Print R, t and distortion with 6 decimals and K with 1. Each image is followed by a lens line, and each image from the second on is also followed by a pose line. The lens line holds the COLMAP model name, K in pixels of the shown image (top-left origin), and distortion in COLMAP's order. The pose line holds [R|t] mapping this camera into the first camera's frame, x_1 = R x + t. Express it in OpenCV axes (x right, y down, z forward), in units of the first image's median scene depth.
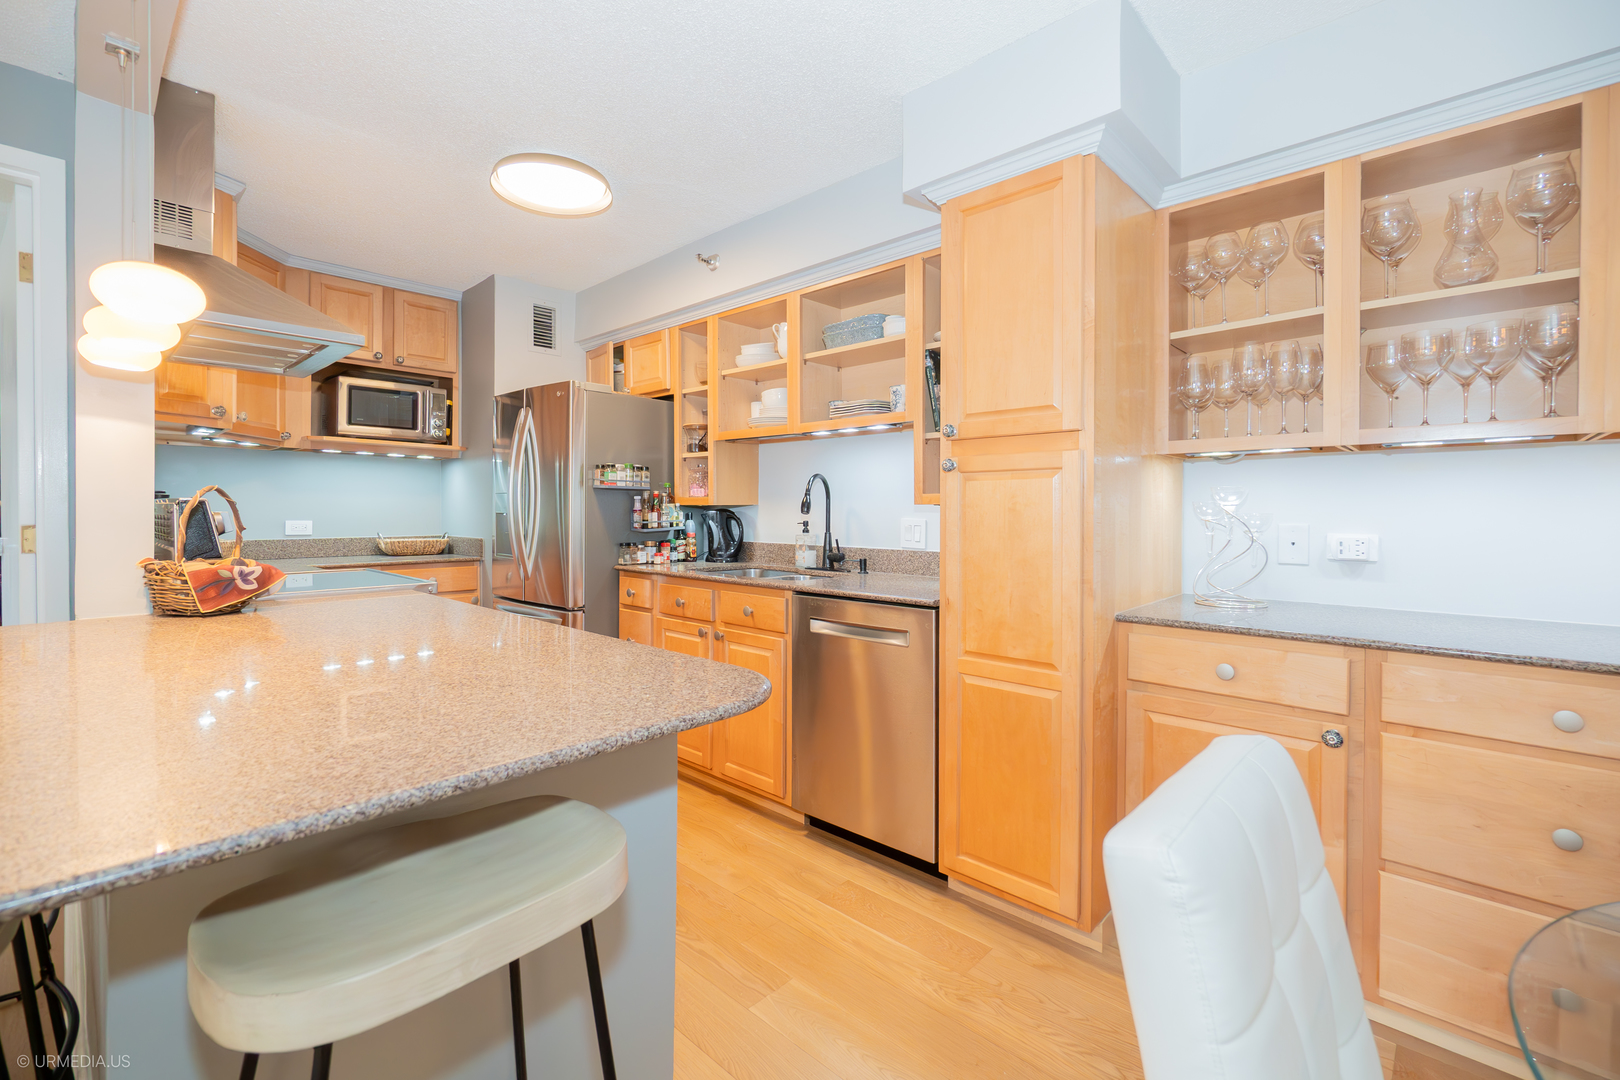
lens RADIAL K [[707.4, 0, 804.8], [0, 707.4, 524.9], [0, 0, 1]] dist [0.001680, 0.000769]
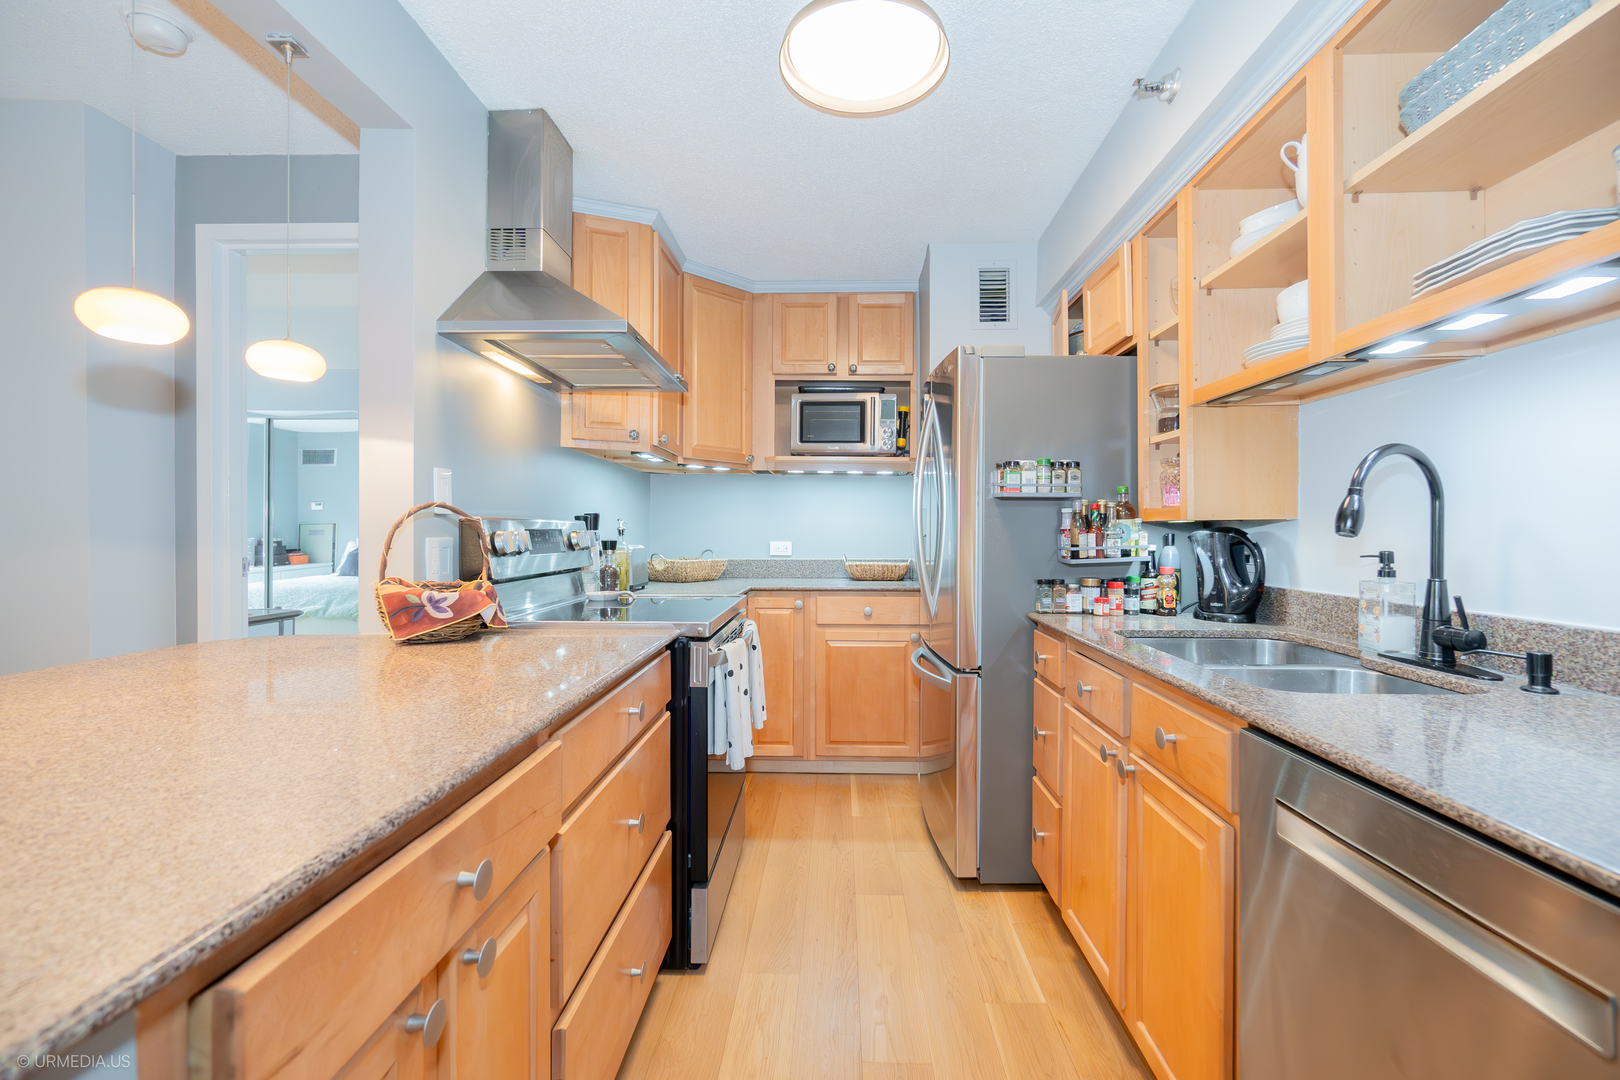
lens RADIAL K [[707.4, 0, 813.5], [0, 707.4, 533.0], [0, 0, 1]] dist [0.001680, 0.000769]
pose [[0.662930, -0.000741, -0.748681, 0.095414], [-0.015393, 0.999775, -0.014619, -0.004780], [0.748523, 0.021216, 0.662769, 0.394410]]
